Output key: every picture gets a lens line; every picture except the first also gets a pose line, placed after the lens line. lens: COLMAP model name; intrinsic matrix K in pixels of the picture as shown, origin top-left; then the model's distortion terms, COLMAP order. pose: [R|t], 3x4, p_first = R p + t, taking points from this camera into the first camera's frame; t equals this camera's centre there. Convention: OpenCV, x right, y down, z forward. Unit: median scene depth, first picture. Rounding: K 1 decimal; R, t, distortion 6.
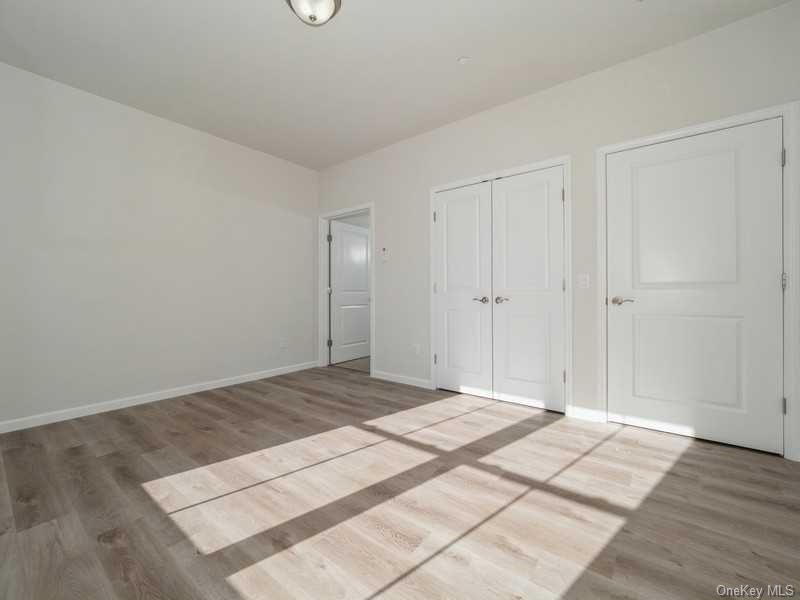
lens RADIAL K [[345.2, 0, 400.5], [0, 345.2, 308.8], [0, 0, 1]] dist [-0.010875, 0.000130]
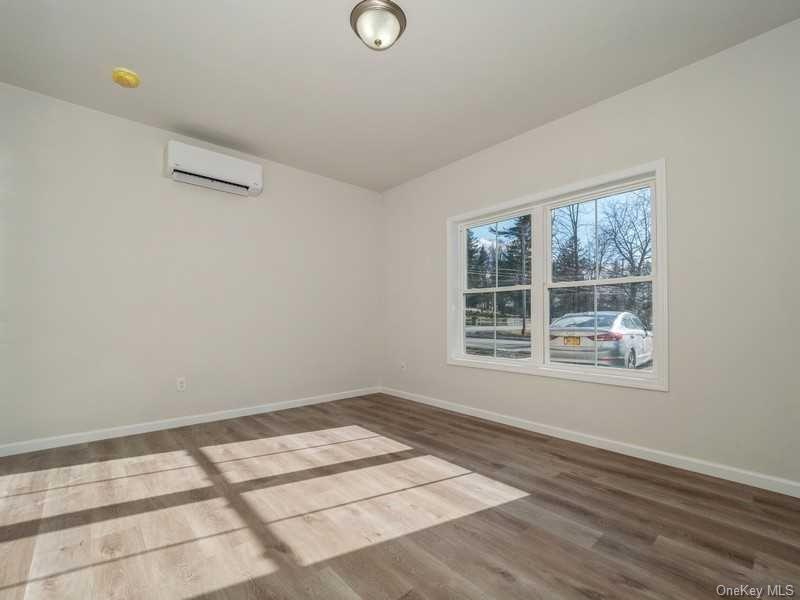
lens RADIAL K [[360.1, 0, 398.1], [0, 360.1, 316.4], [0, 0, 1]] dist [0.000268, -0.000176]
pose [[-0.981475, 0.009641, 0.191349, -0.385486], [0.016348, 0.999305, 0.033502, -0.056879], [-0.190893, 0.036009, -0.980950, 1.463029]]
